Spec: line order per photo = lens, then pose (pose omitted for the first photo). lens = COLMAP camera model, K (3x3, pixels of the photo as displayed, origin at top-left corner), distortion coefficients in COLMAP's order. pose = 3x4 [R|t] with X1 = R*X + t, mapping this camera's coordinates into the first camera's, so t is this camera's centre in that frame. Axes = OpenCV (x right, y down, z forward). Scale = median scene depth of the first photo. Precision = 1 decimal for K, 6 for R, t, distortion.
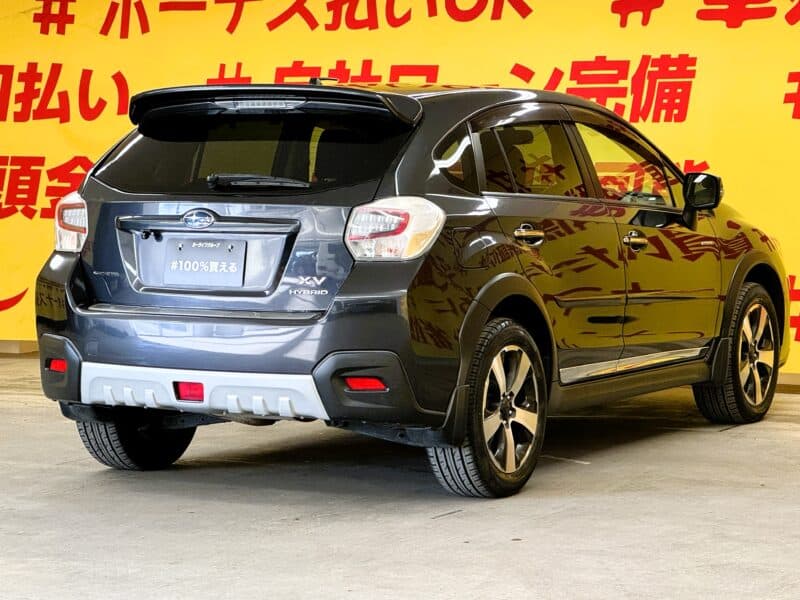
lens RADIAL K [[2265.6, 0, 391.2], [0, 2265.6, 359.5], [0, 0, 1]] dist [0.094758, 0.000000]
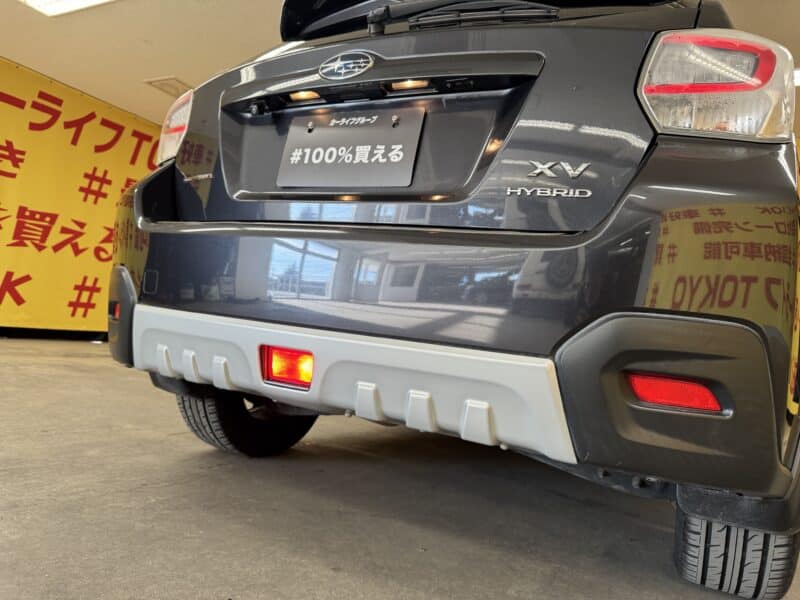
lens RADIAL K [[570.7, 0, 394.2], [0, 570.7, 305.2], [0, 0, 1]] dist [0.015660, -0.034208]
pose [[0.992811, 0.118865, -0.014051, -0.057948], [-0.119677, 0.983939, -0.132442, 0.013321], [-0.001918, 0.133171, 0.991091, 0.786034]]
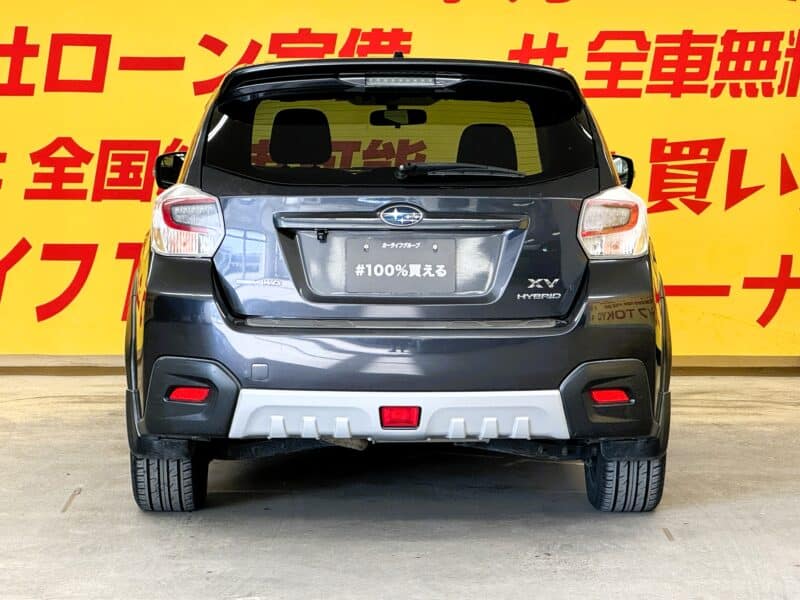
lens RADIAL K [[2265.6, 0, 377.0], [0, 2265.6, 335.2], [0, 0, 1]] dist [0.094758, 0.000000]
pose [[0.876288, -0.044667, 0.479712, -0.459998], [0.043214, 0.998967, 0.014076, -0.026408], [-0.479845, 0.008396, 0.877313, 0.229494]]
